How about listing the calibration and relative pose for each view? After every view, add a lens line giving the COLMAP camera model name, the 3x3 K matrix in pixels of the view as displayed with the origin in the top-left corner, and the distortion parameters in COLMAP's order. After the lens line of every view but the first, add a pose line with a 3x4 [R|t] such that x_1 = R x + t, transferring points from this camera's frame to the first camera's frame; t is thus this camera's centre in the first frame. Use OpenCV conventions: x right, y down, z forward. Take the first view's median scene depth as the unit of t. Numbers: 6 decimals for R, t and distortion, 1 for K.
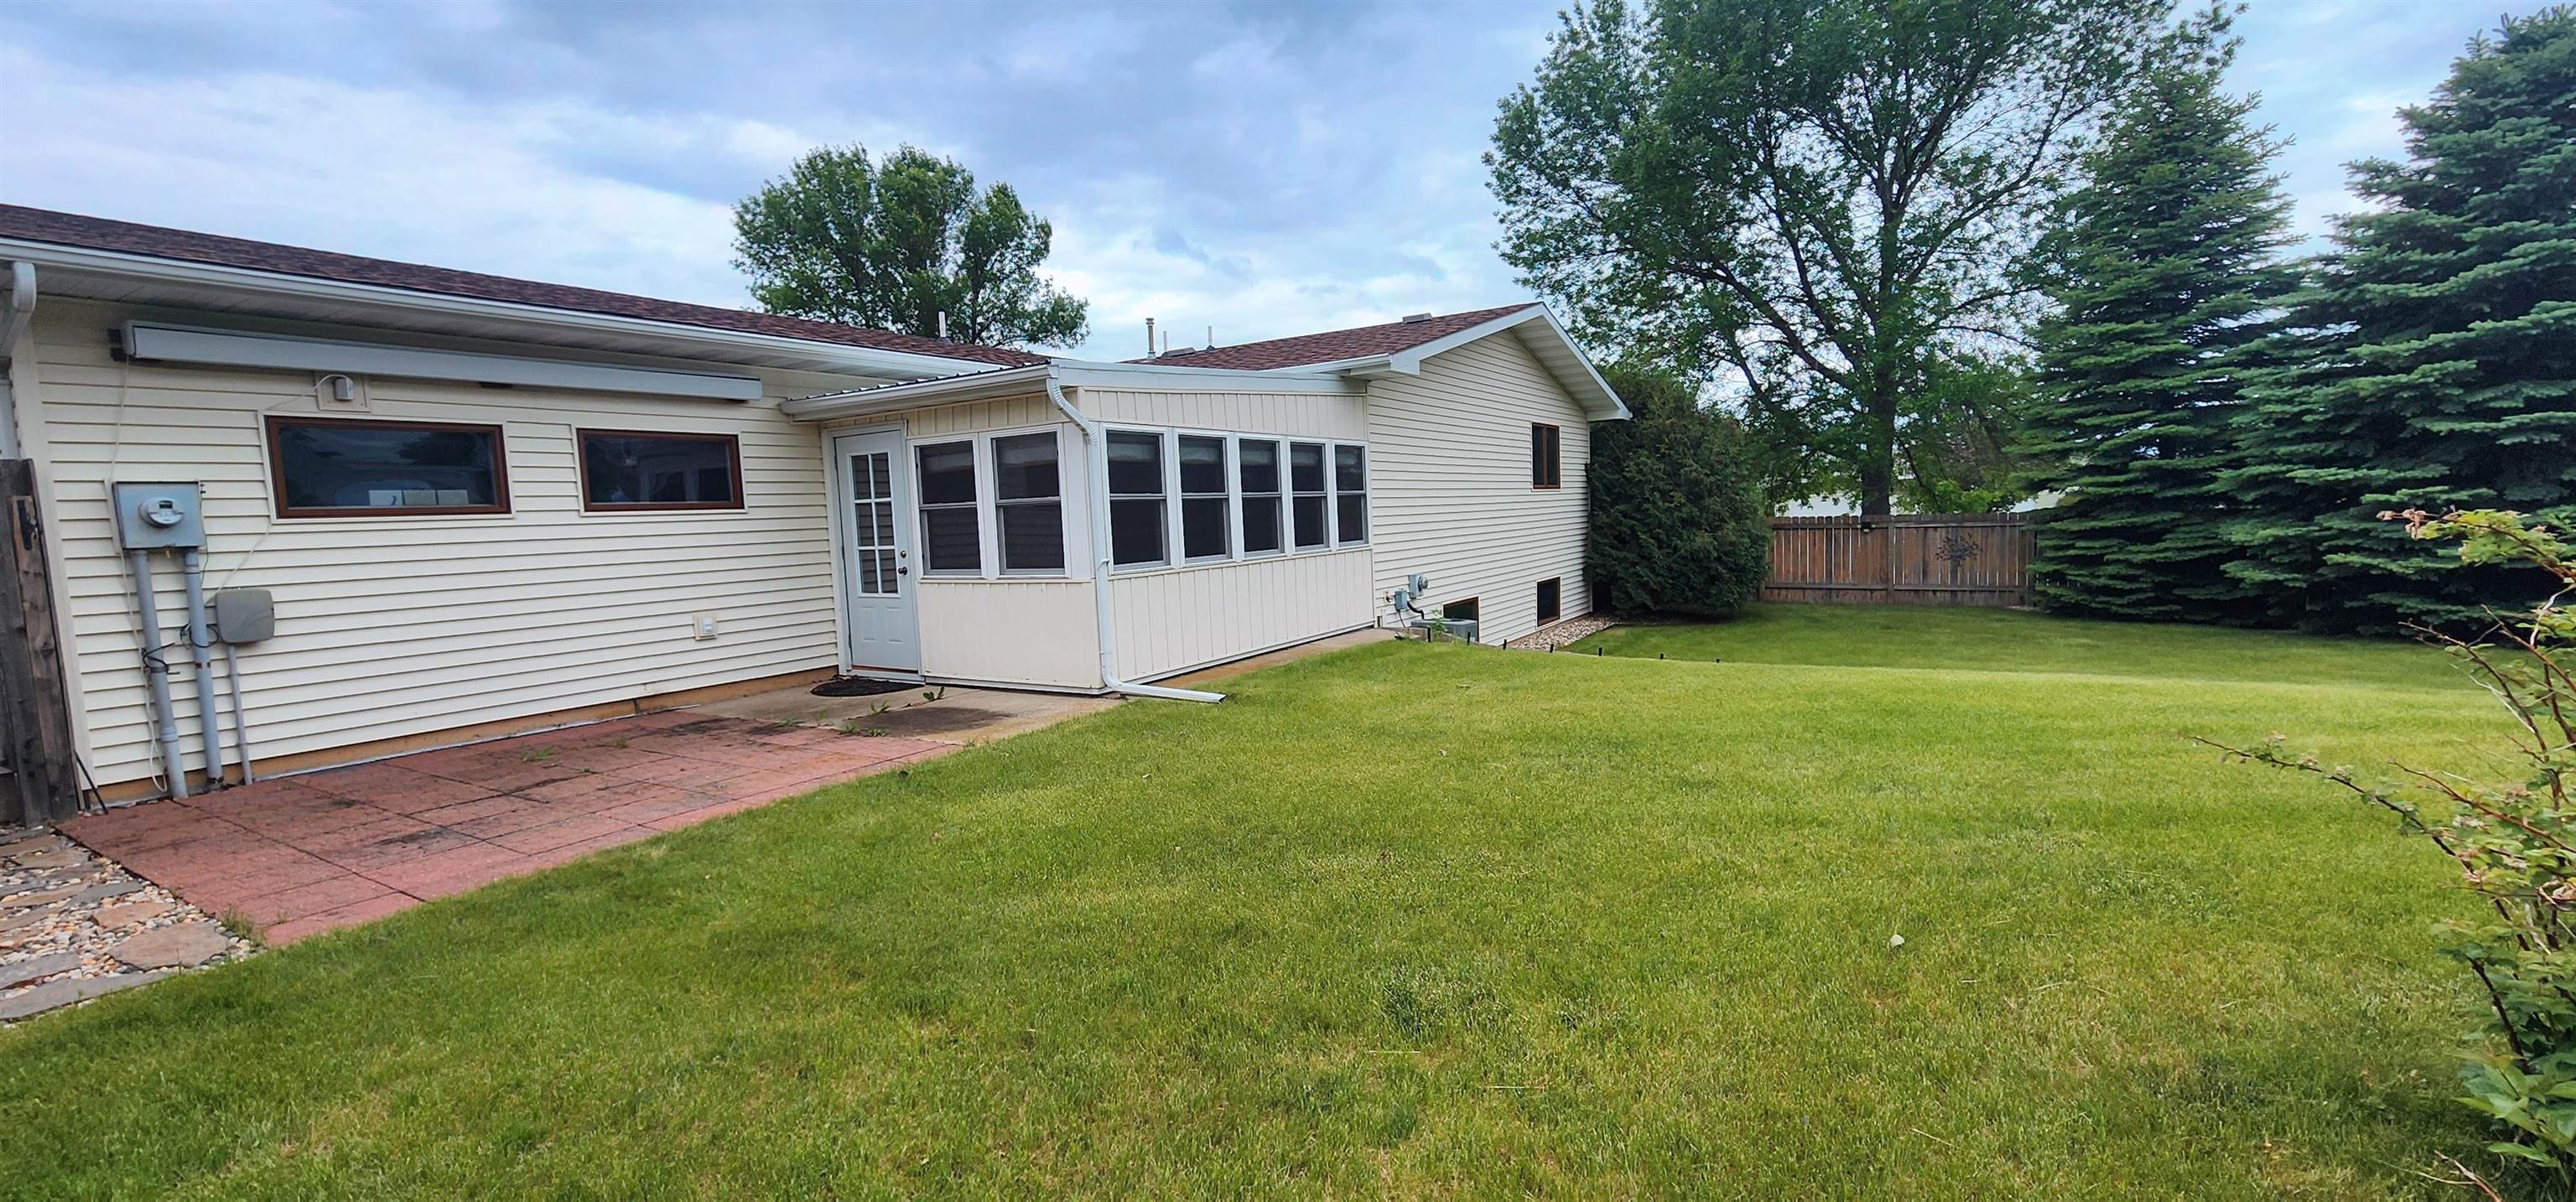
lens RADIAL K [[1052.8, 0, 1298.0], [0, 1052.8, 608.5], [0, 0, 1]] dist [-0.001964, 0.002660]
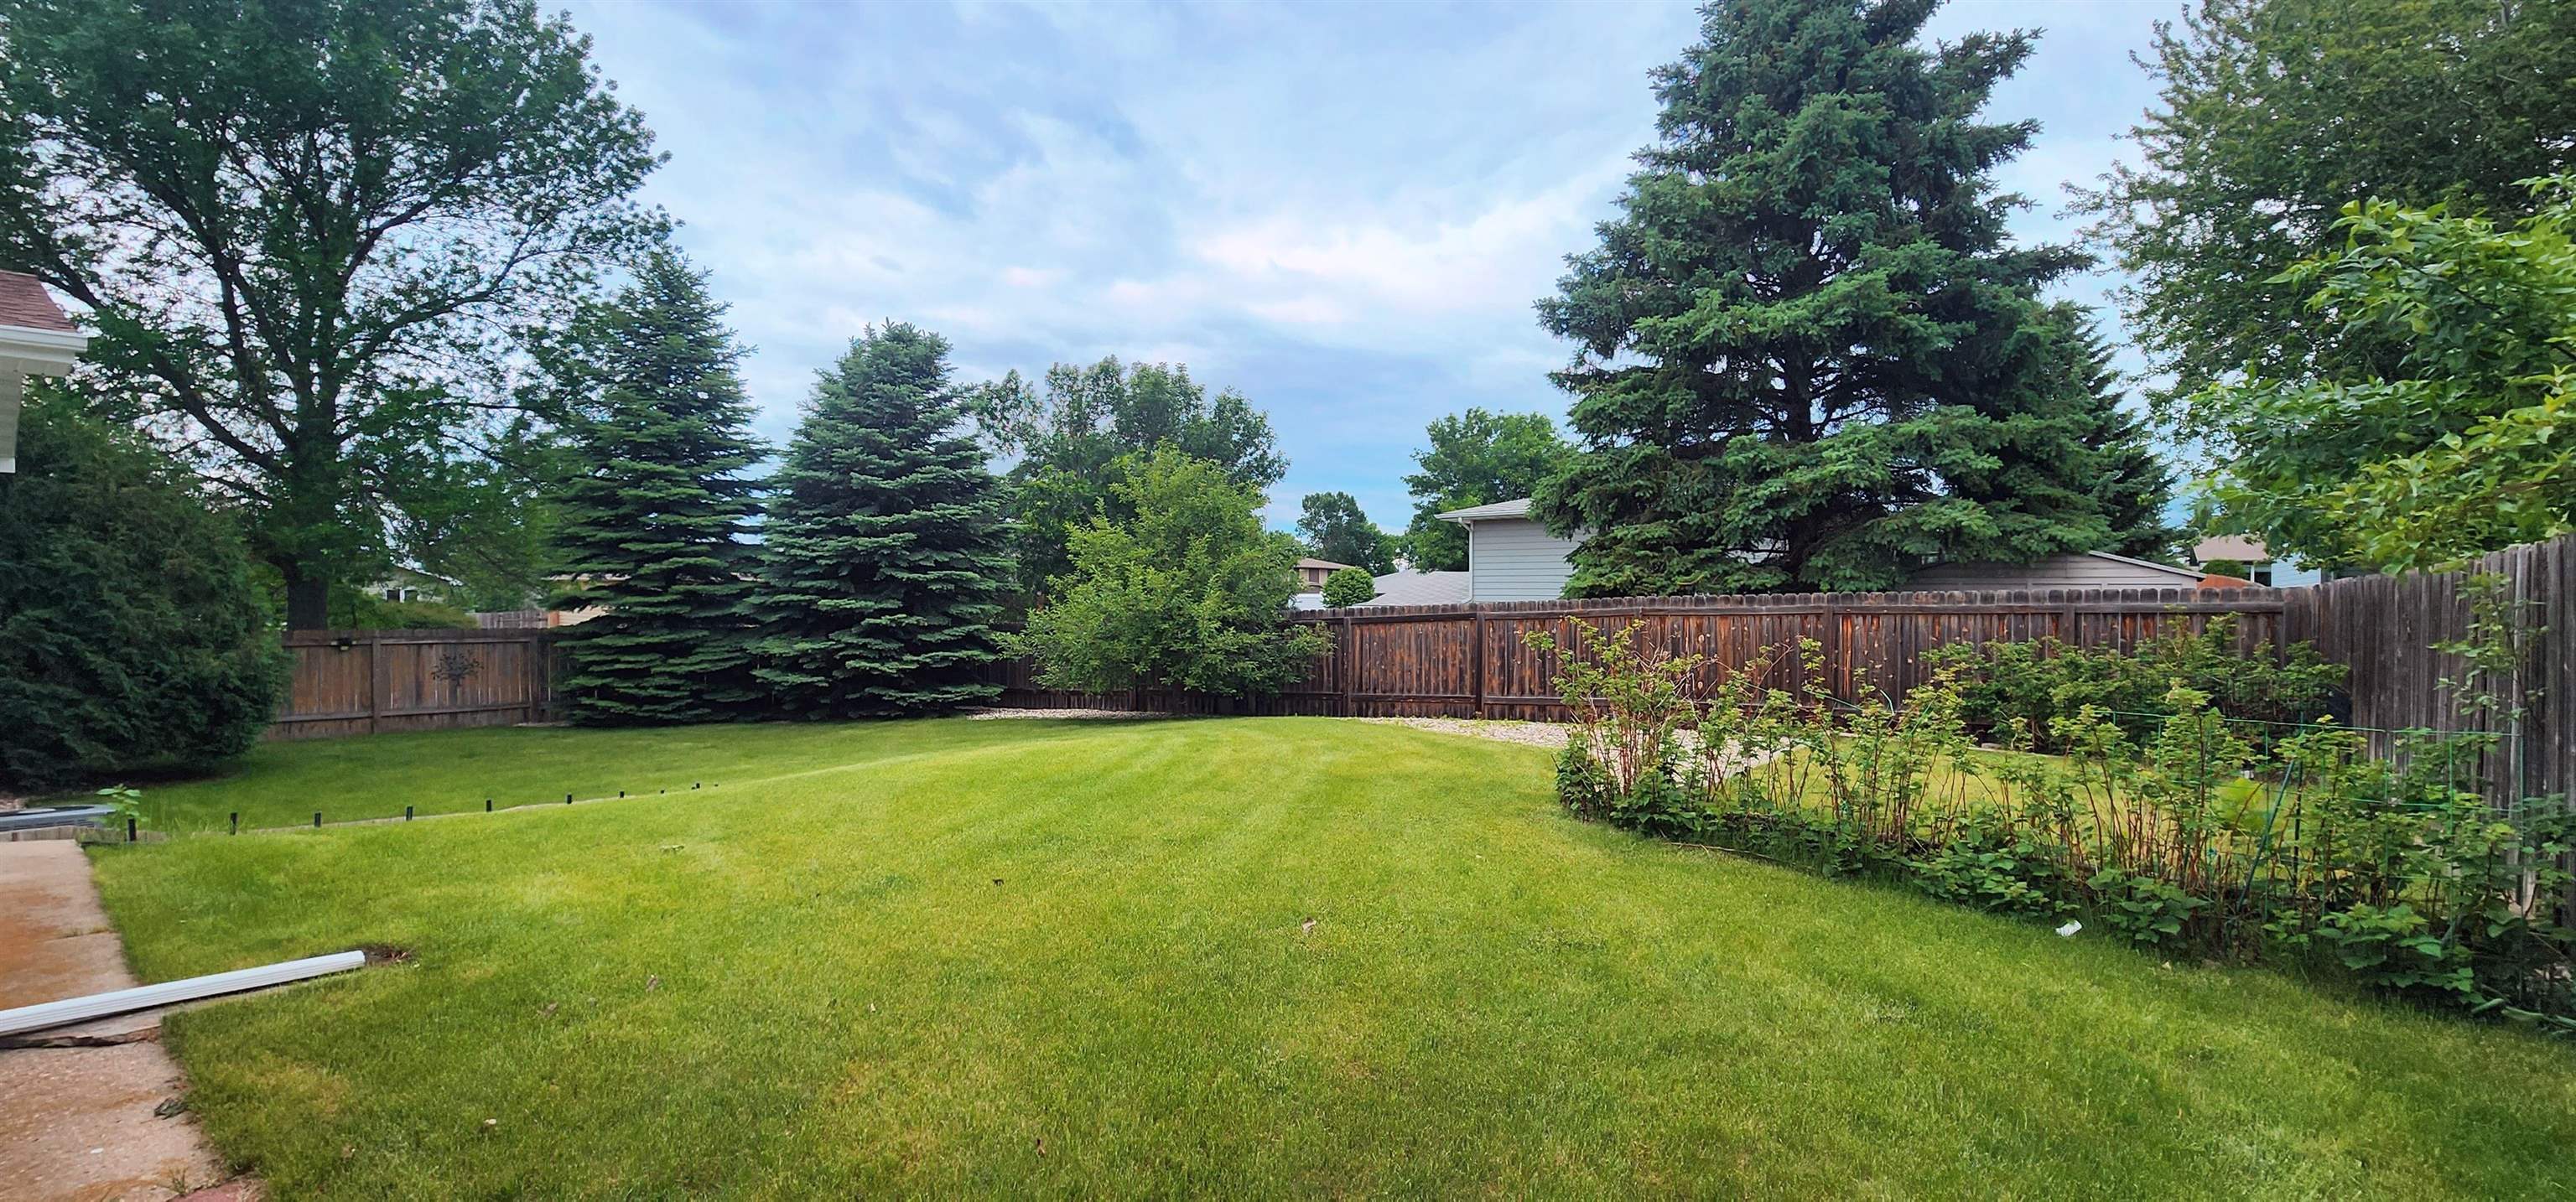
lens RADIAL K [[1052.8, 0, 1298.0], [0, 1052.8, 608.5], [0, 0, 1]] dist [-0.001964, 0.002660]
pose [[0.124995, 0.029721, 0.991712, -0.248999], [0.081320, 0.995881, -0.040095, -0.013517], [-0.988819, 0.085657, 0.122064, 0.190495]]
